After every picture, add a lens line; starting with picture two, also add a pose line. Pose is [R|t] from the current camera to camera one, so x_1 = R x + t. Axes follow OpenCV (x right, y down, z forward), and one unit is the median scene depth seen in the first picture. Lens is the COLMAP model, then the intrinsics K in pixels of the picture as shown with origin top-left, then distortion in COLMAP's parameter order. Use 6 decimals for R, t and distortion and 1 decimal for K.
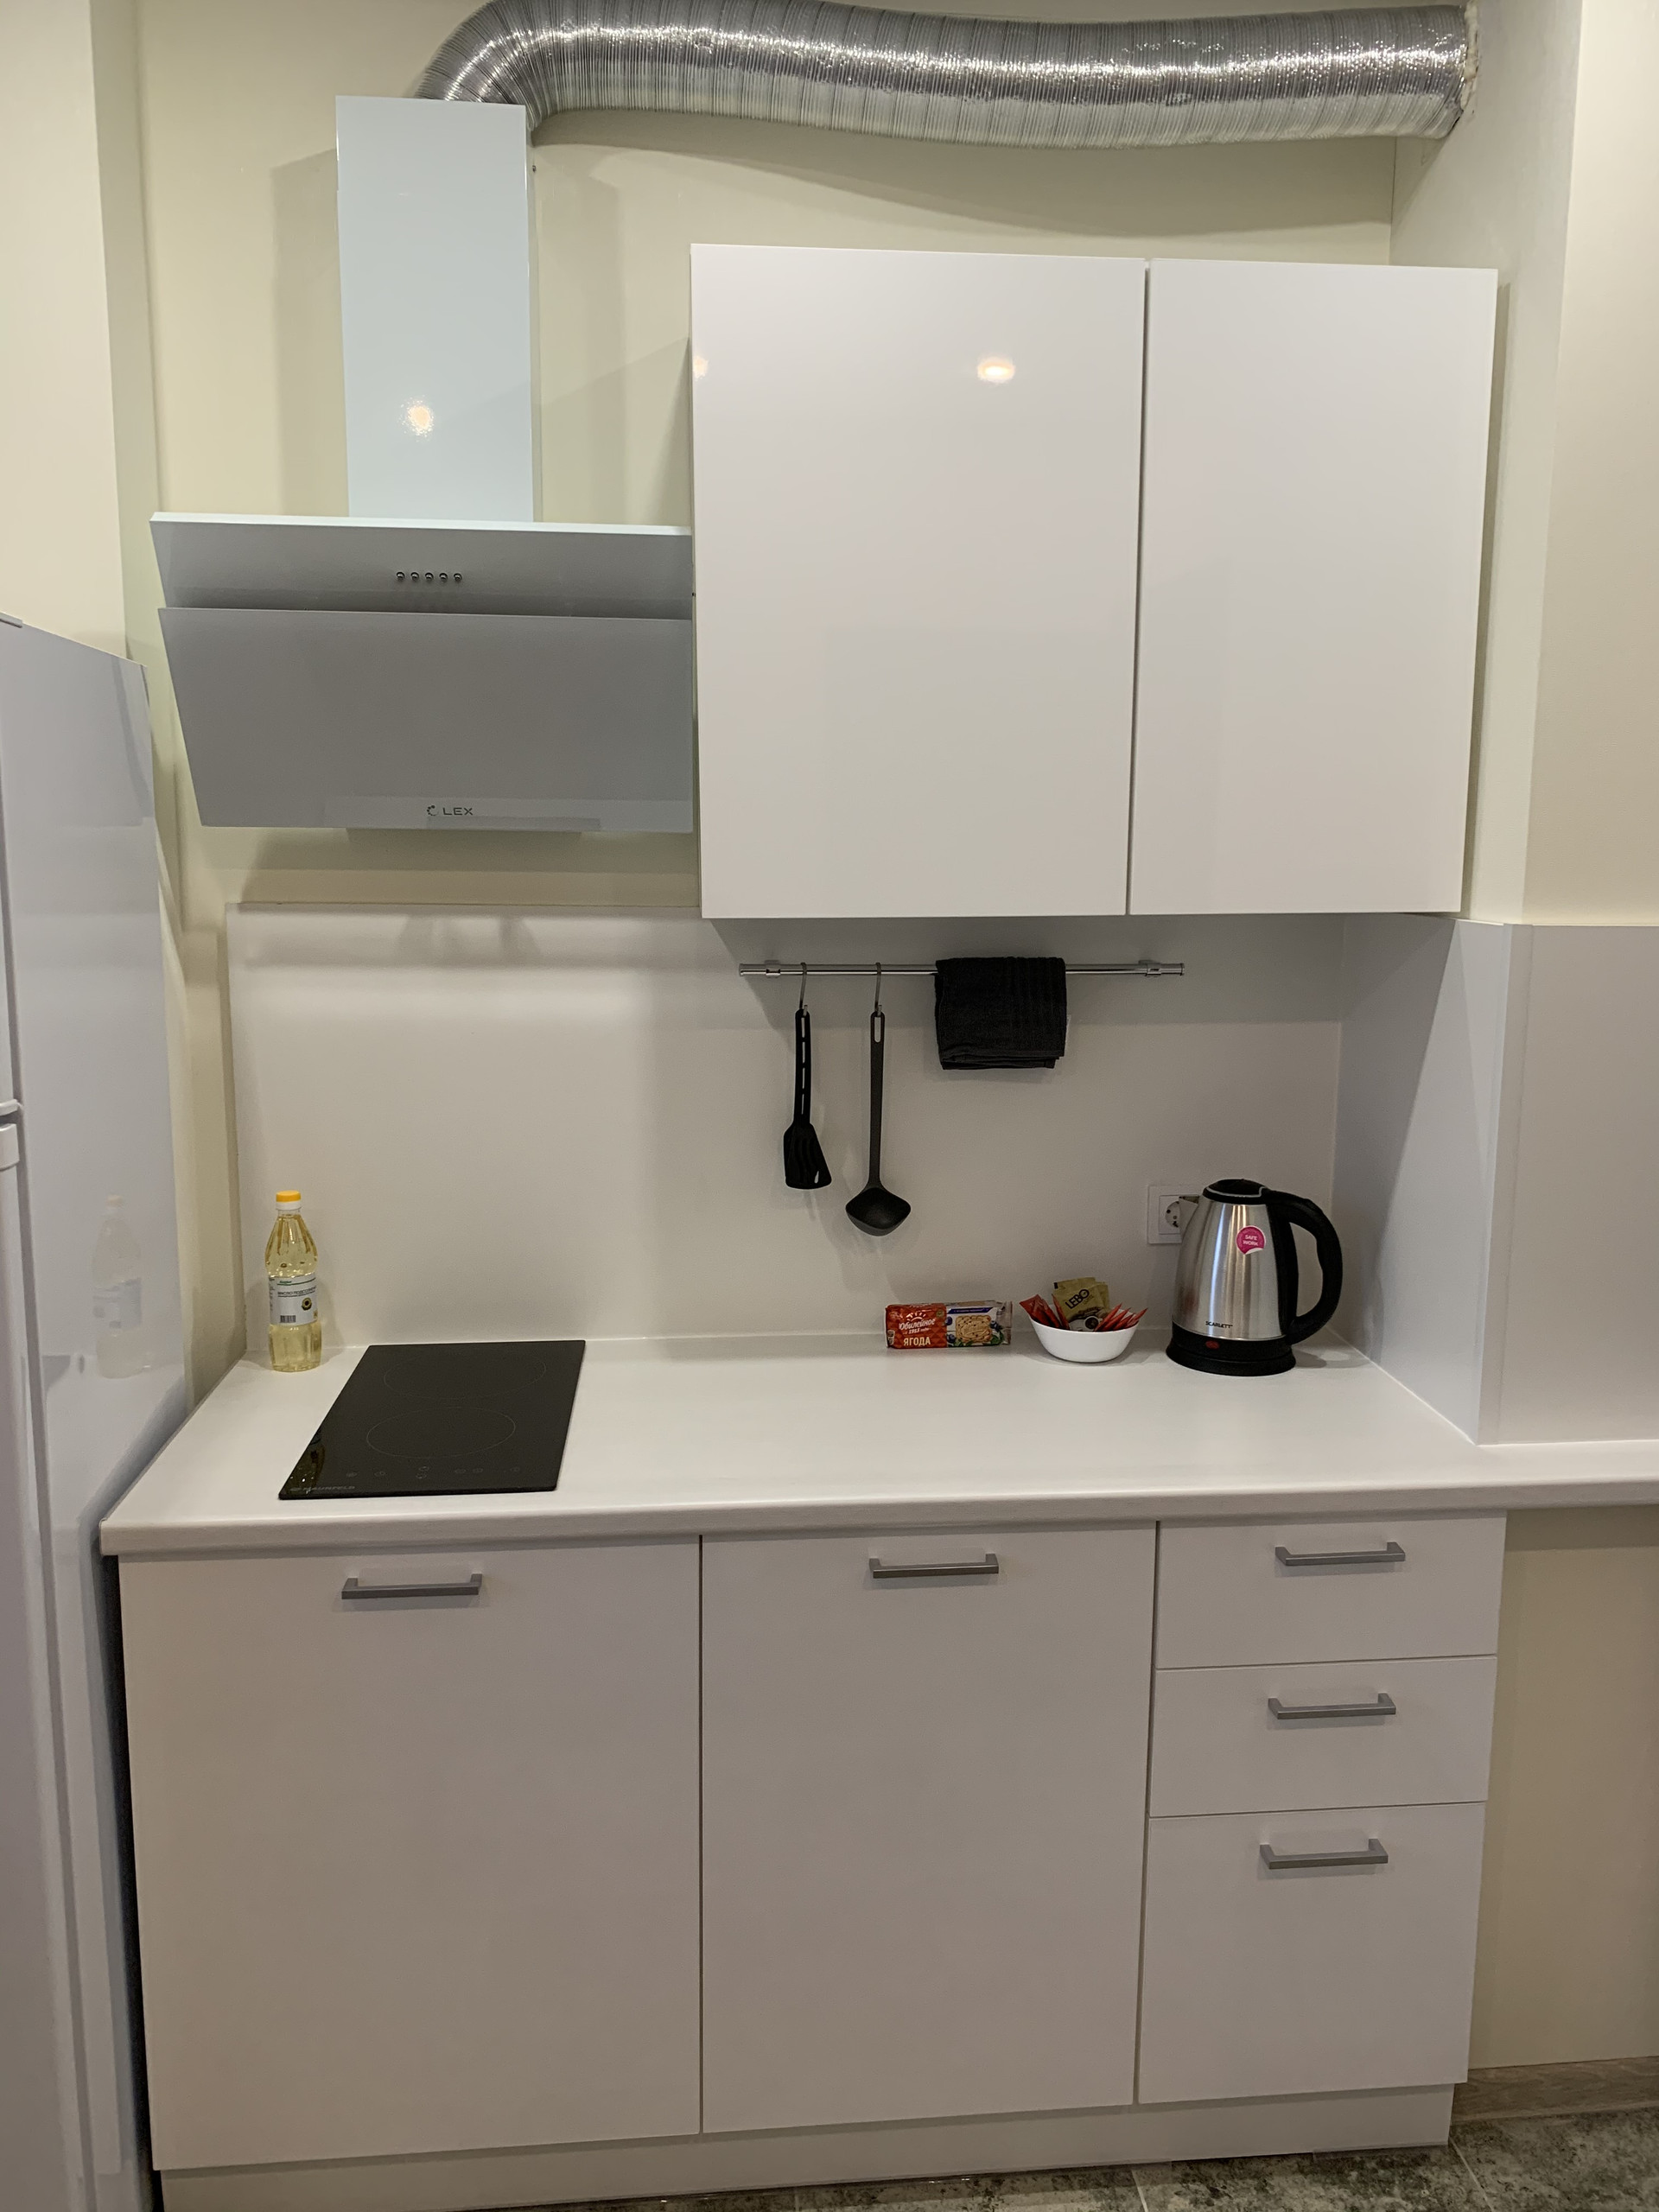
lens RADIAL K [[1685.7, 0, 850.5], [0, 1685.7, 1103.0], [0, 0, 1]] dist [0.015344, -0.021912]
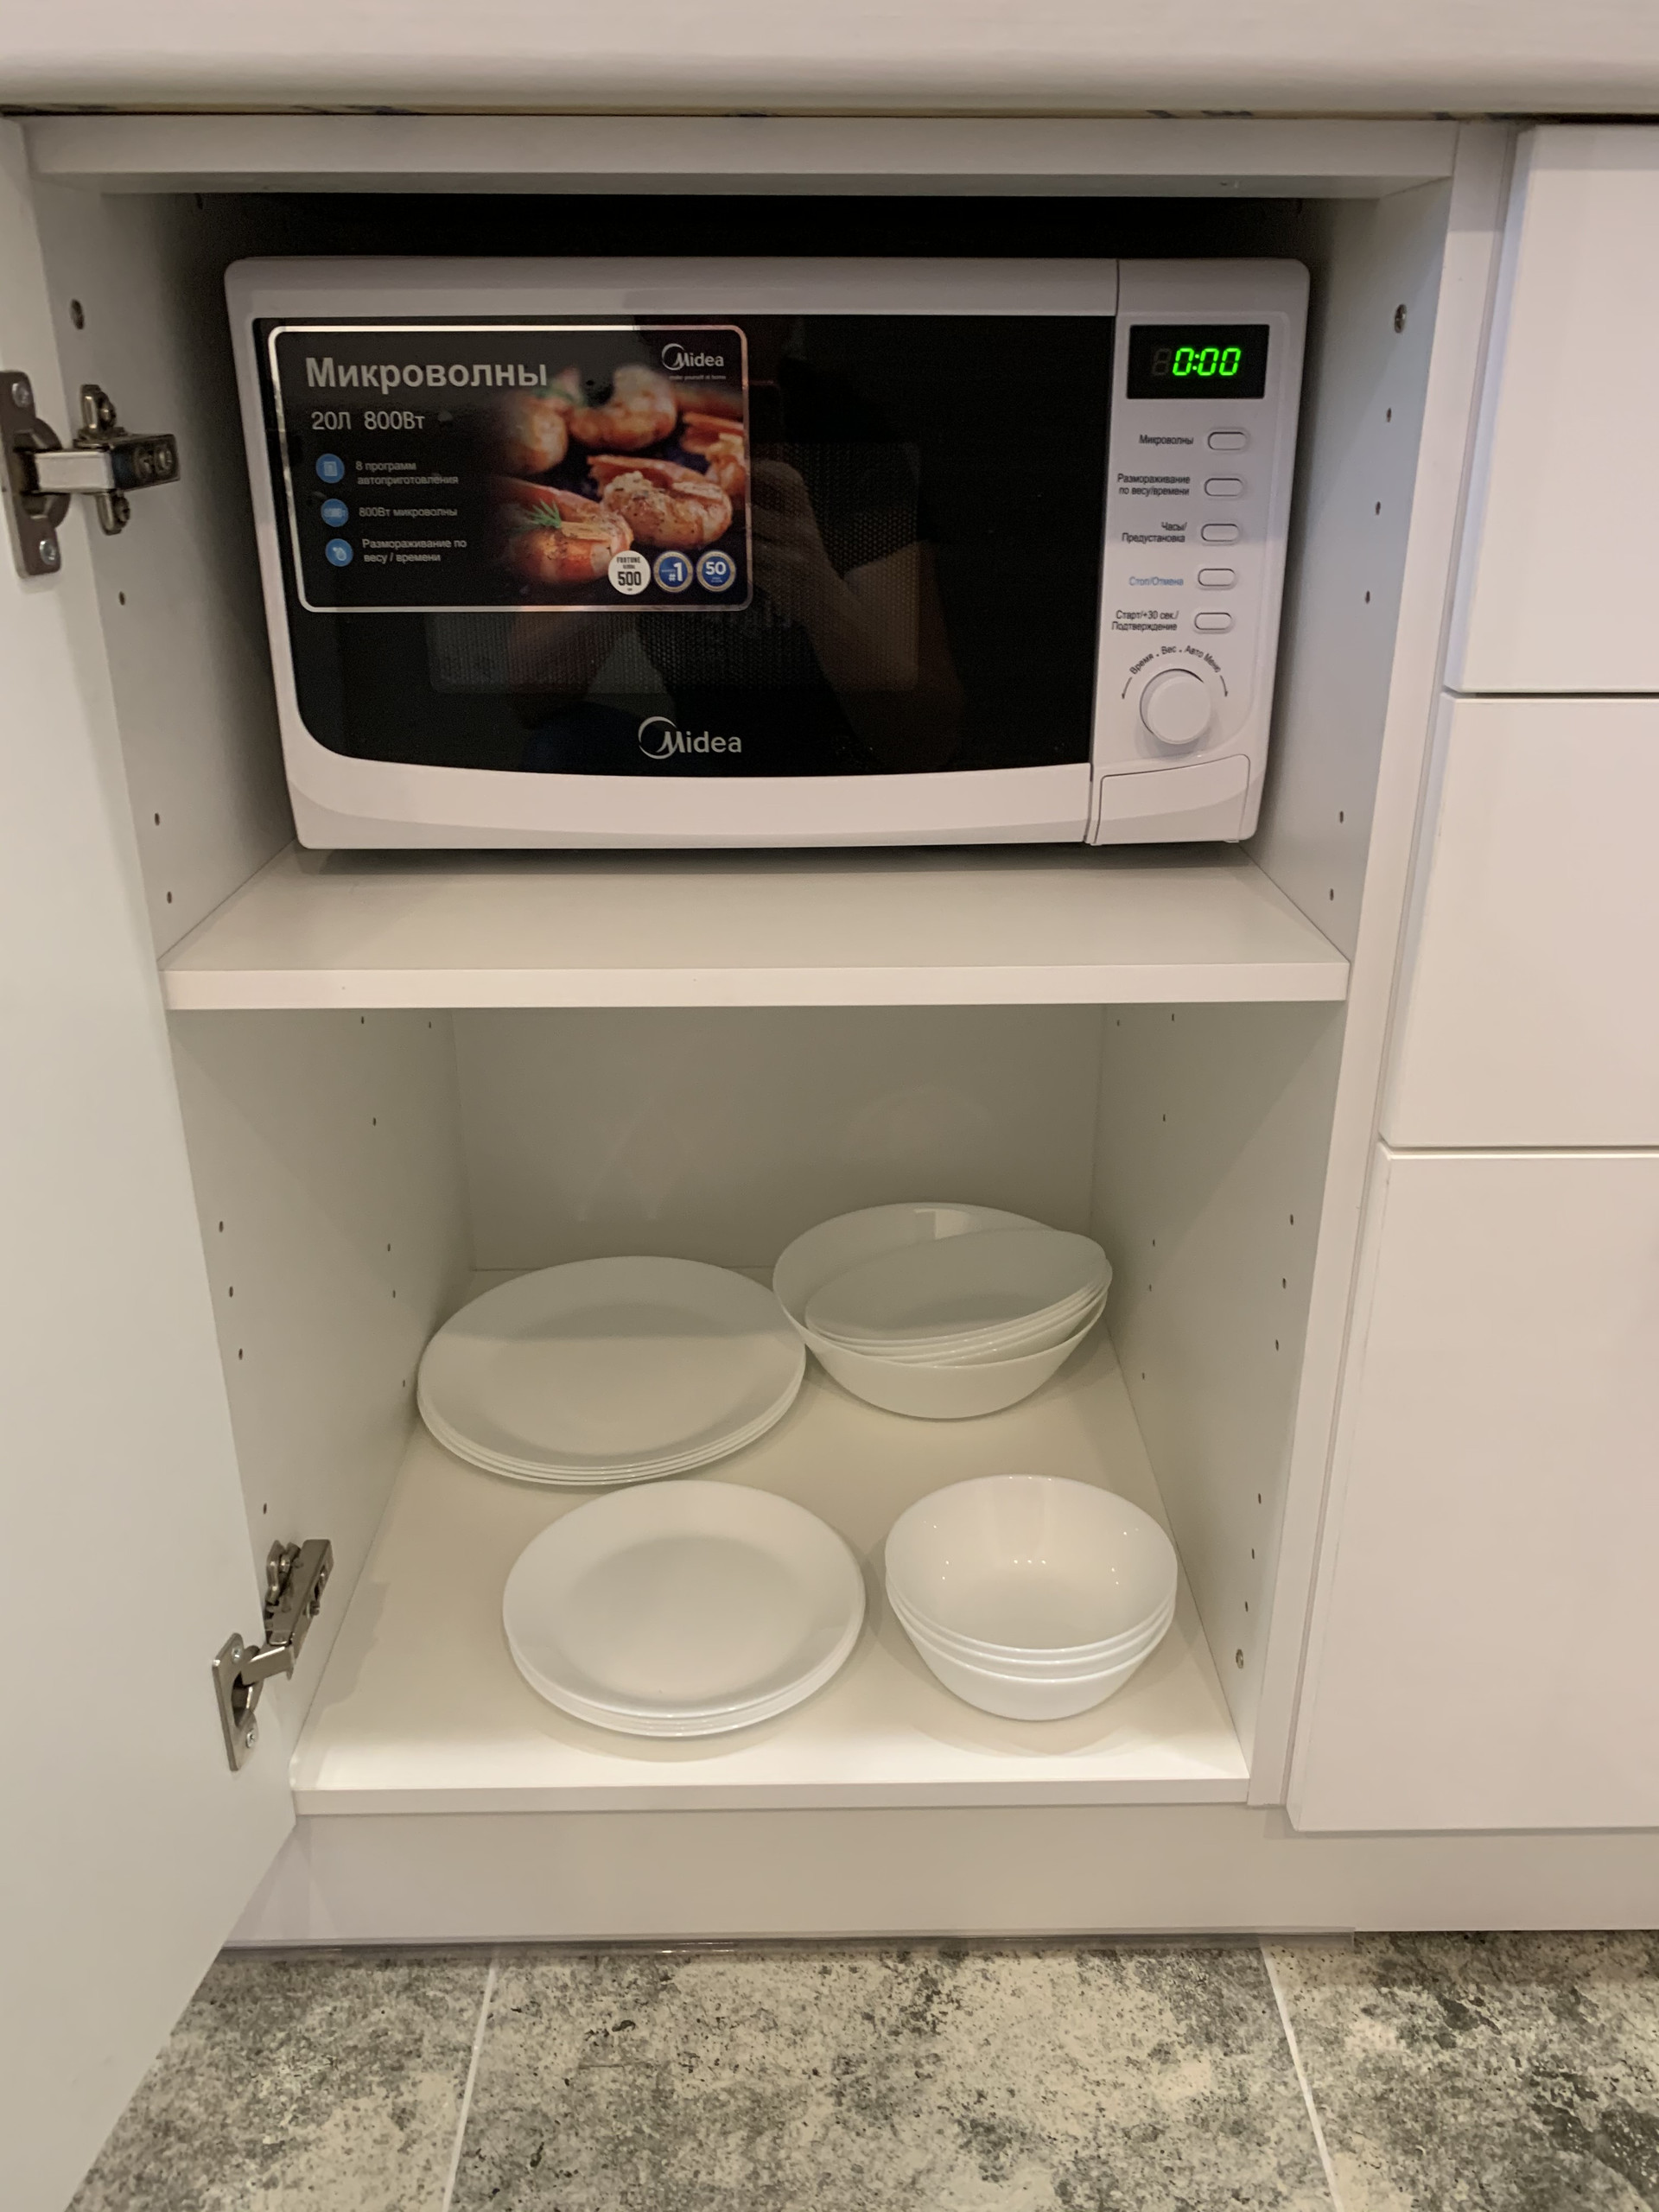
lens RADIAL K [[1685.7, 0, 821.4], [0, 1685.7, 1097.7], [0, 0, 1]] dist [0.015344, -0.021912]
pose [[0.995902, 0.022390, -0.087629, 0.086370], [-0.000184, 0.969376, 0.245583, 0.311045], [0.090444, -0.244560, 0.965407, 0.623435]]
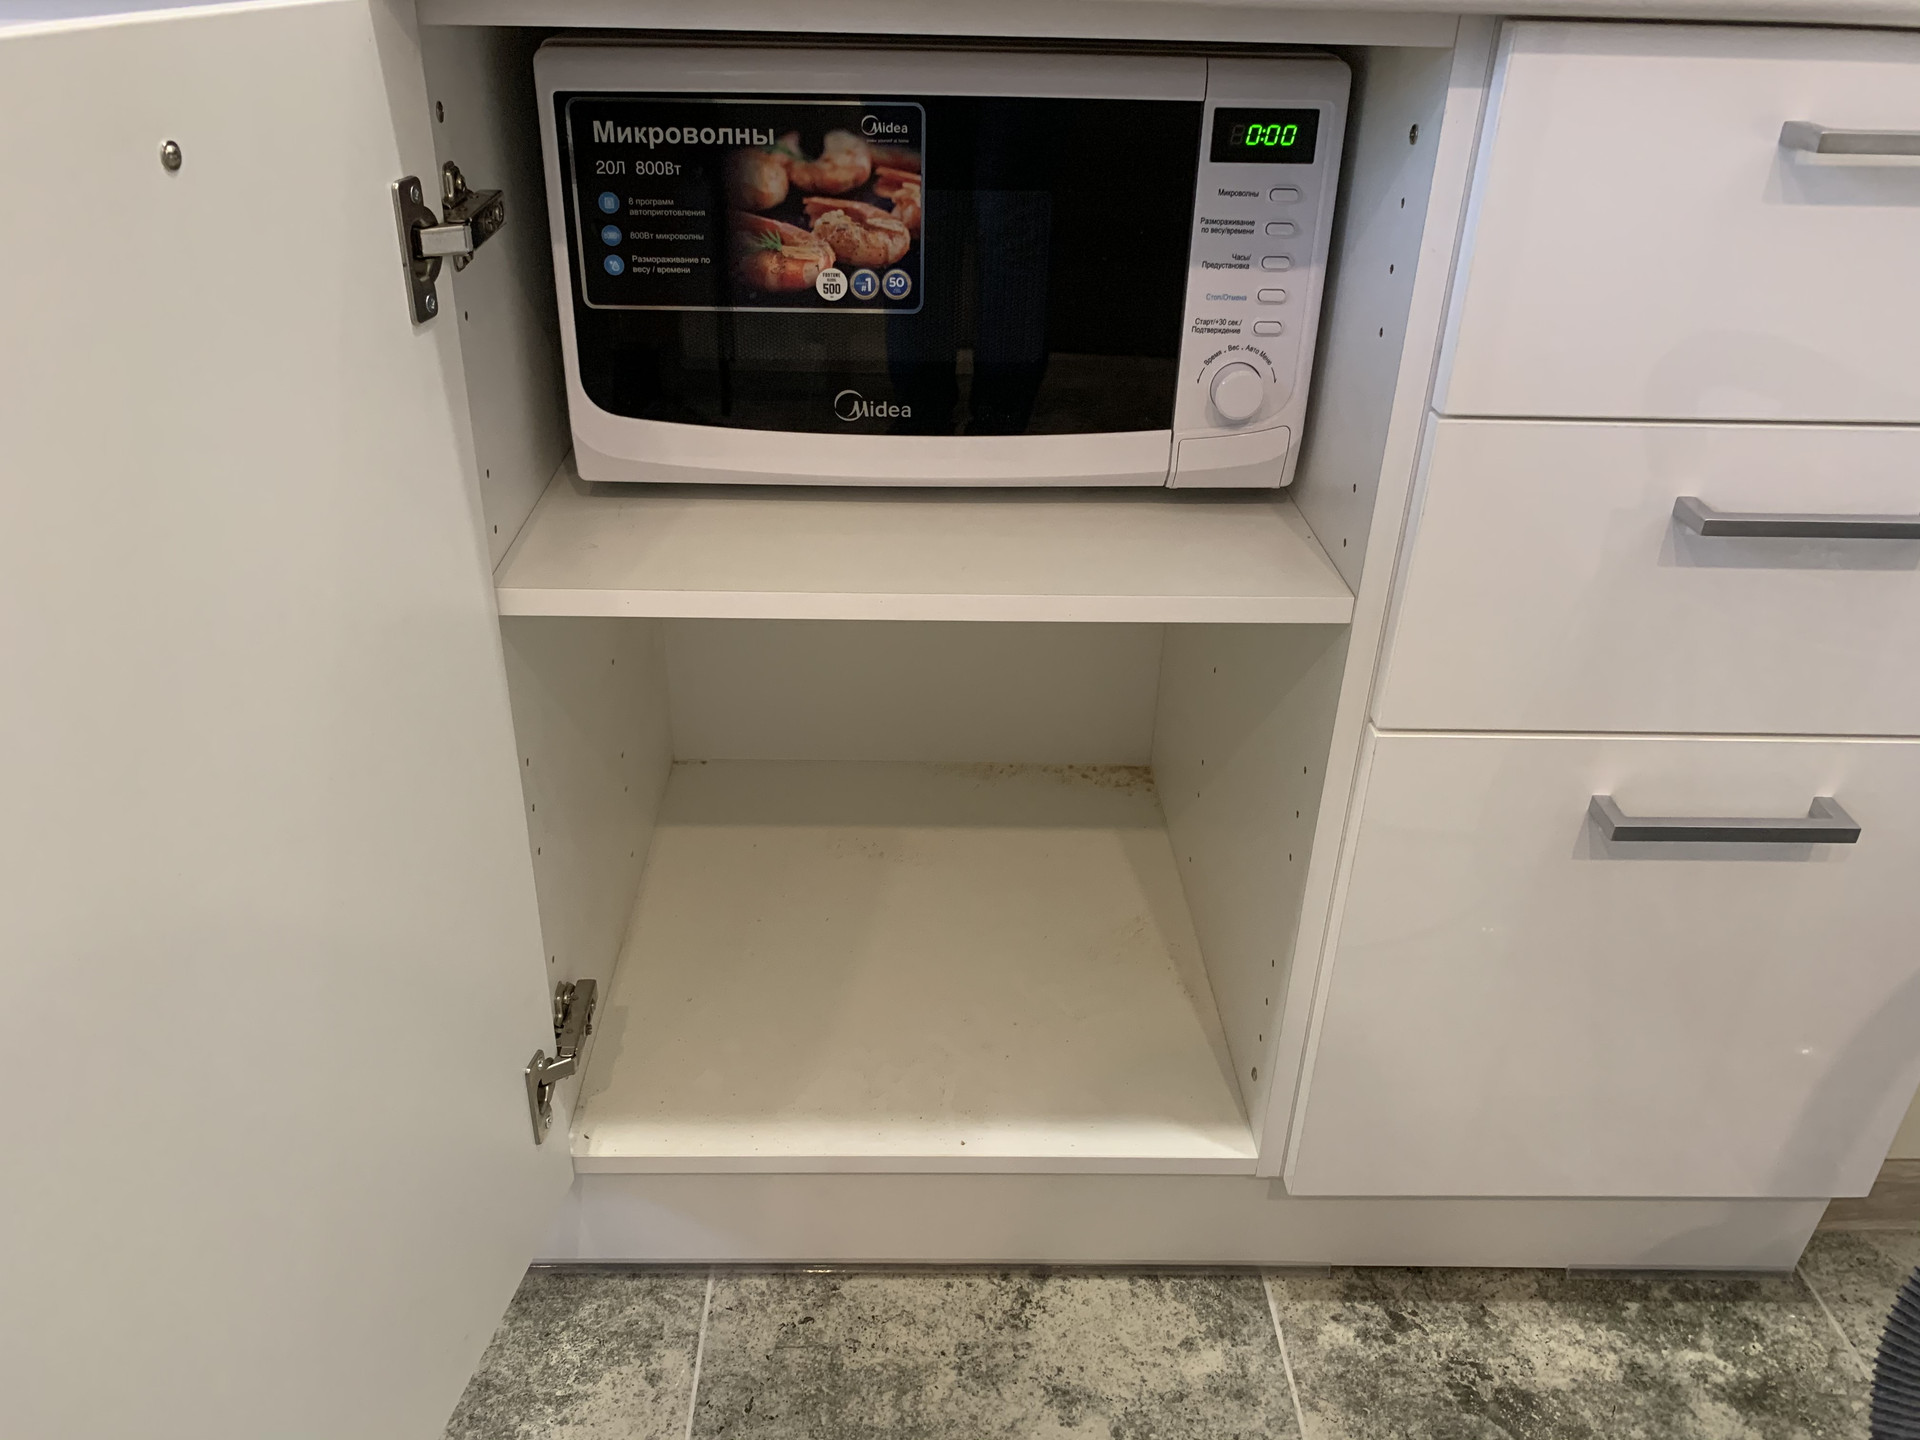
lens RADIAL K [[1463.2, 0, 921.2], [0, 1463.2, 723.3], [0, 0, 1]] dist [0.015344, -0.021912]
pose [[0.995783, 0.048899, -0.077621, 0.075198], [-0.018700, 0.936529, 0.350092, 0.261461], [0.089813, -0.347164, 0.933494, 0.564936]]
